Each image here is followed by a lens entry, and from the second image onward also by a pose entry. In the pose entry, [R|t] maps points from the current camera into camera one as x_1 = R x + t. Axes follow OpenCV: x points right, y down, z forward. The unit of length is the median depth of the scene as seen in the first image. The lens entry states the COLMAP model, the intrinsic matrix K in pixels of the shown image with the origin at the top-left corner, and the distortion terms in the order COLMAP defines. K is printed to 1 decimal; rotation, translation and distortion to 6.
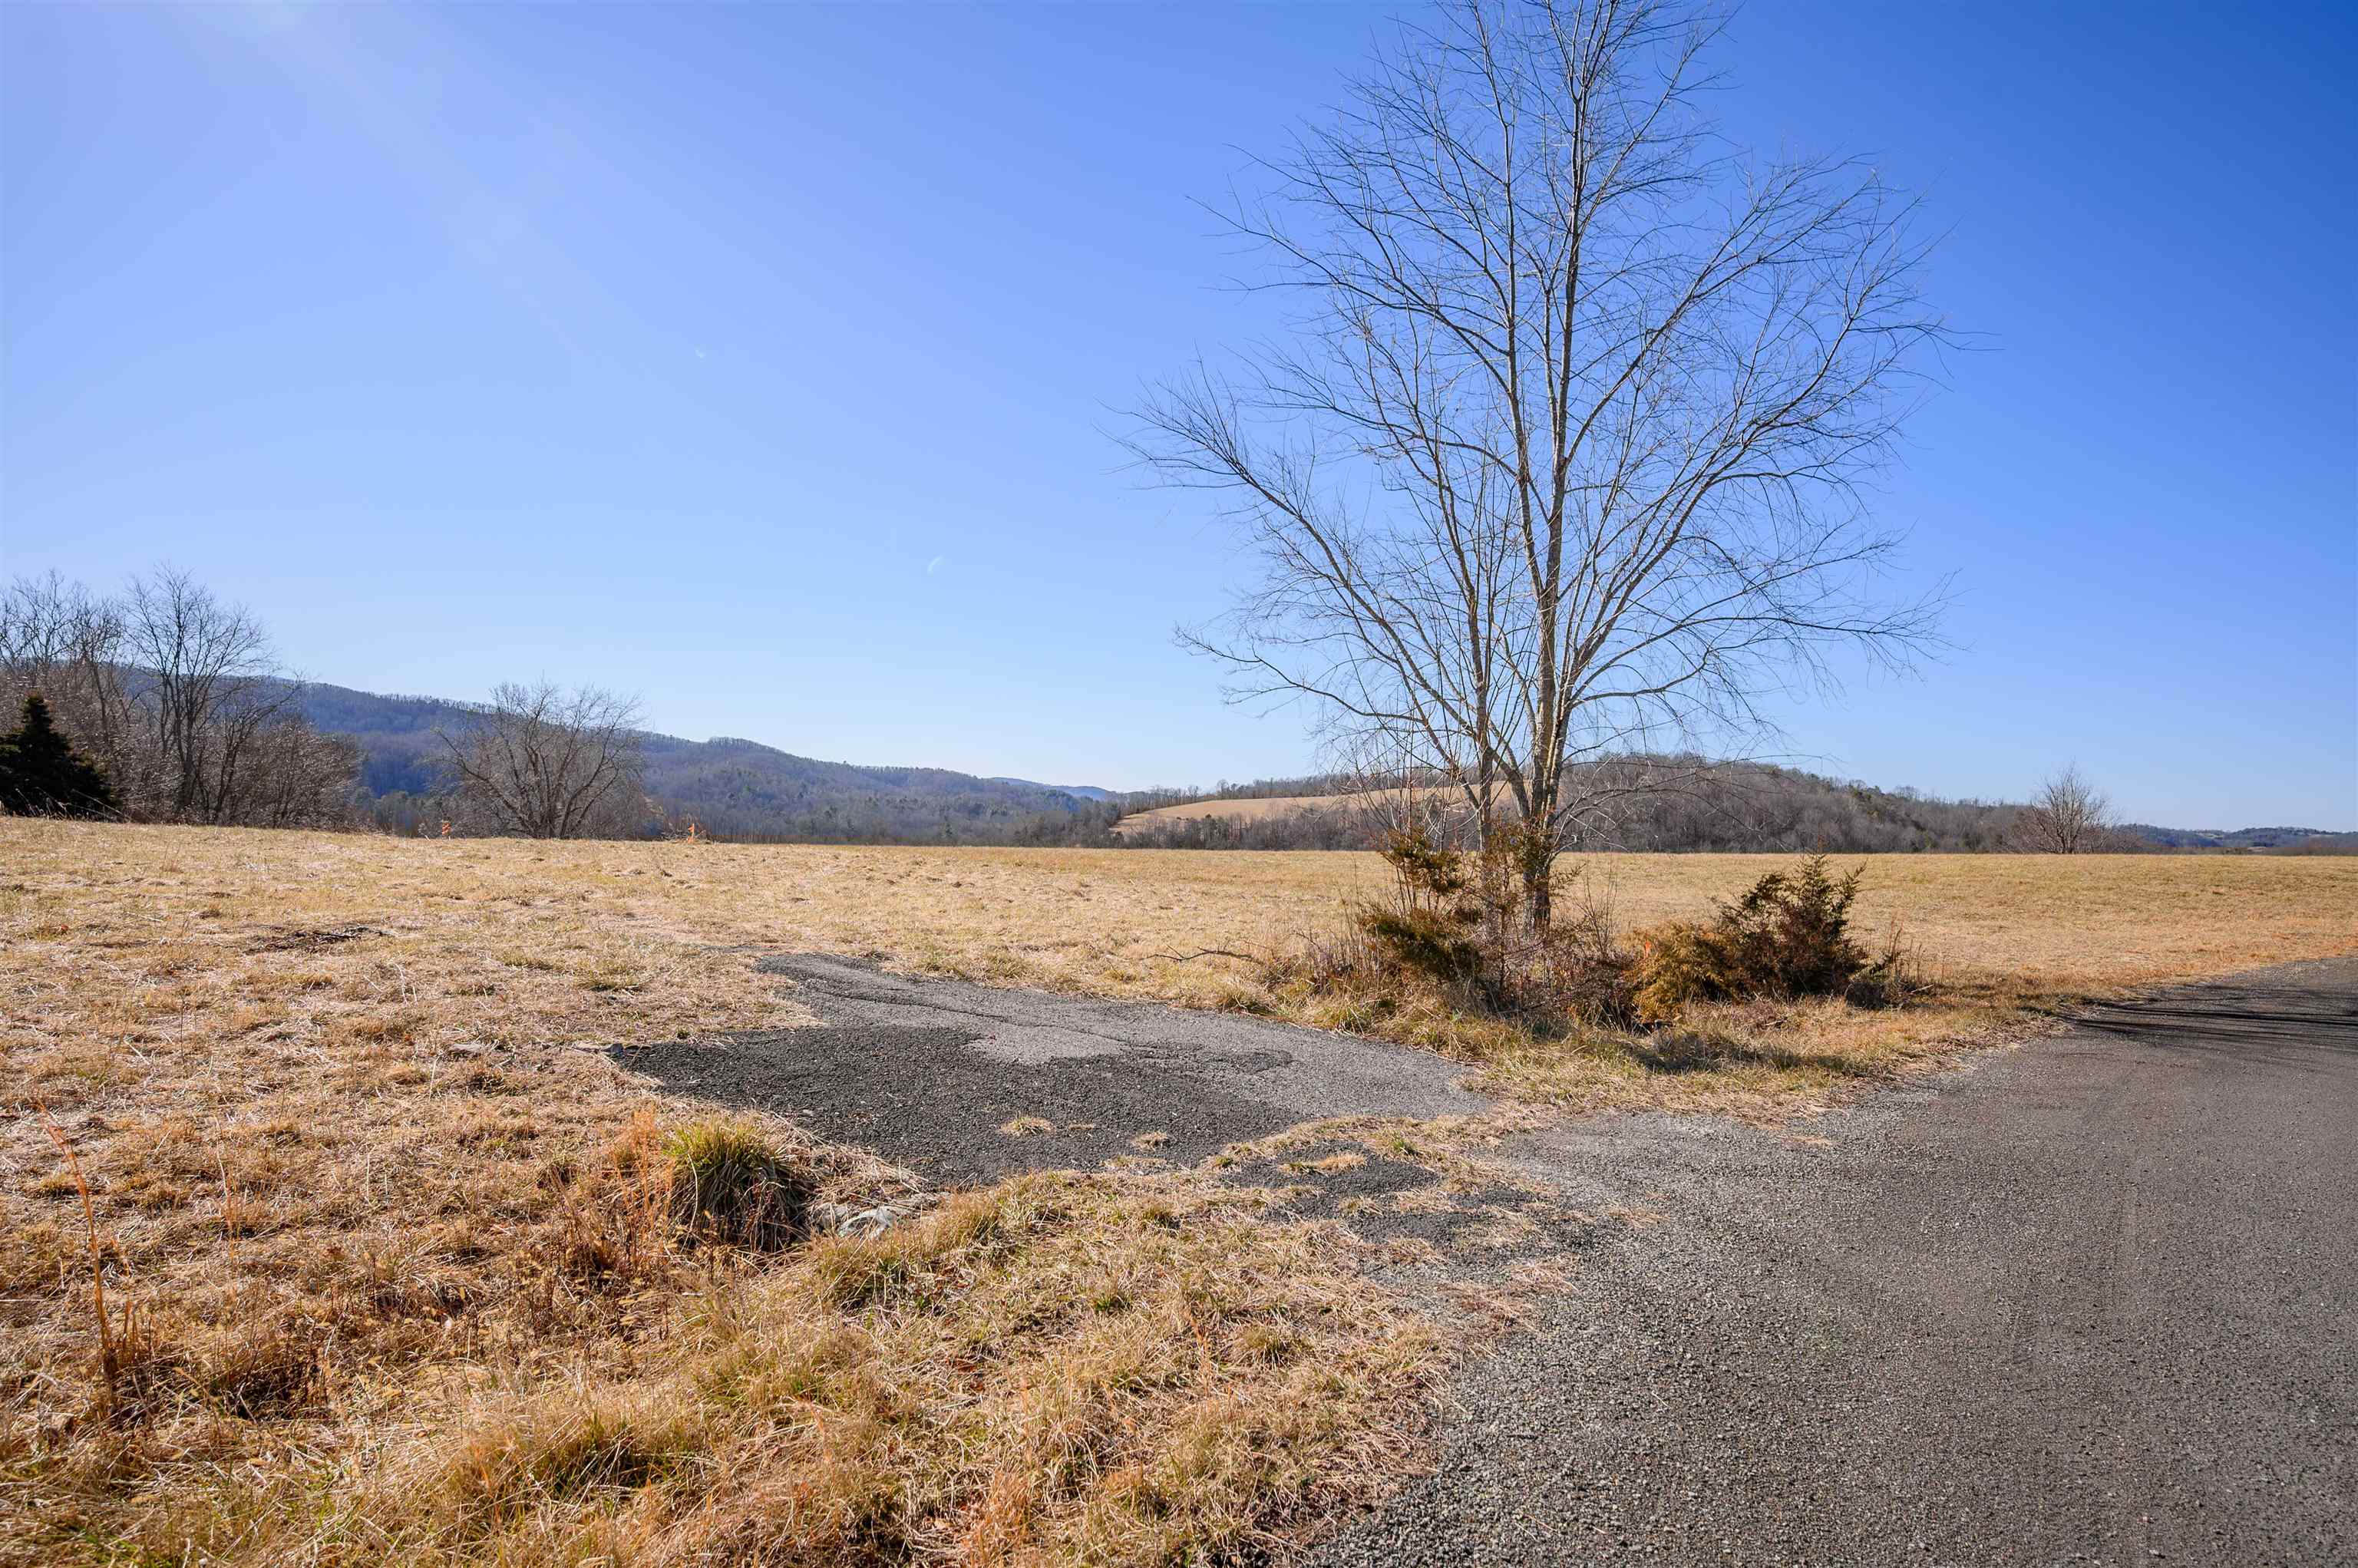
lens RADIAL K [[1251.3, 0, 1179.0], [0, 1251.3, 784.0], [0, 0, 1]] dist [-0.024481, -0.000145]
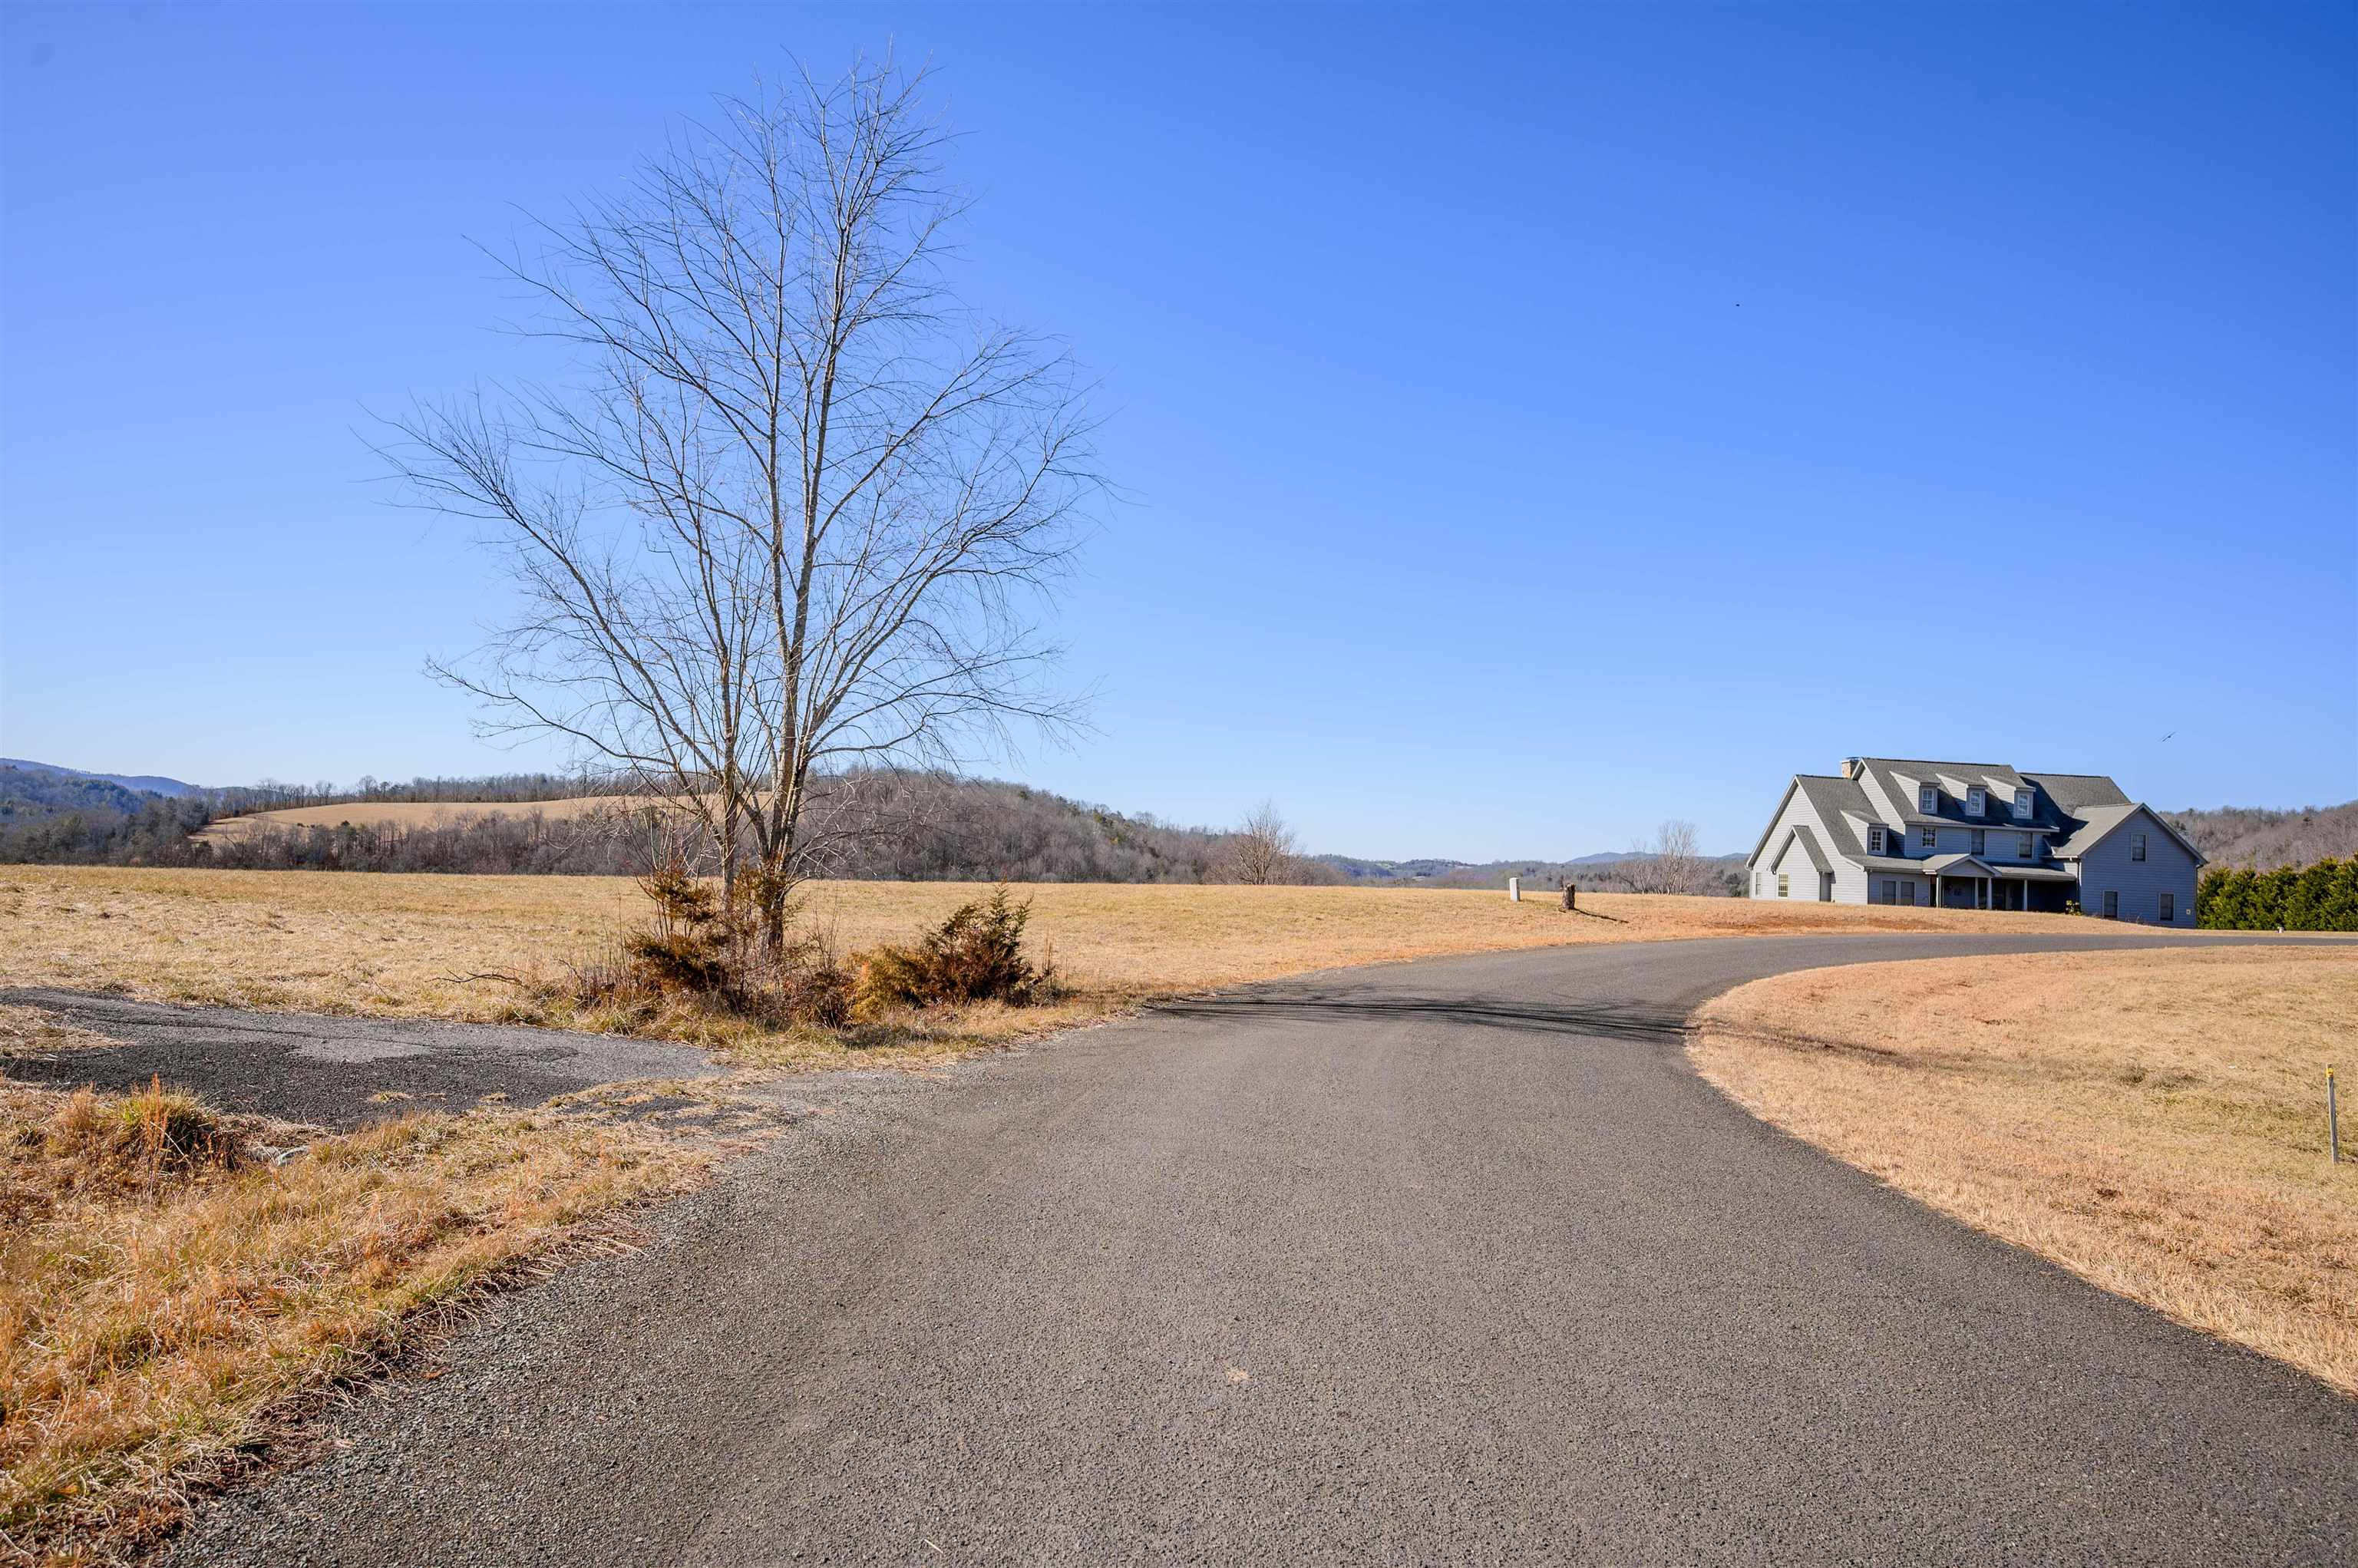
lens RADIAL K [[1440.8, 0, 1175.9], [0, 1440.8, 769.6], [0, 0, 1]] dist [-0.010345, 0.000717]
pose [[0.851641, 0.047821, 0.521939, -0.086037], [-0.038399, 0.998846, -0.028862, -0.025879], [-0.522717, 0.004539, 0.852494, -0.294255]]
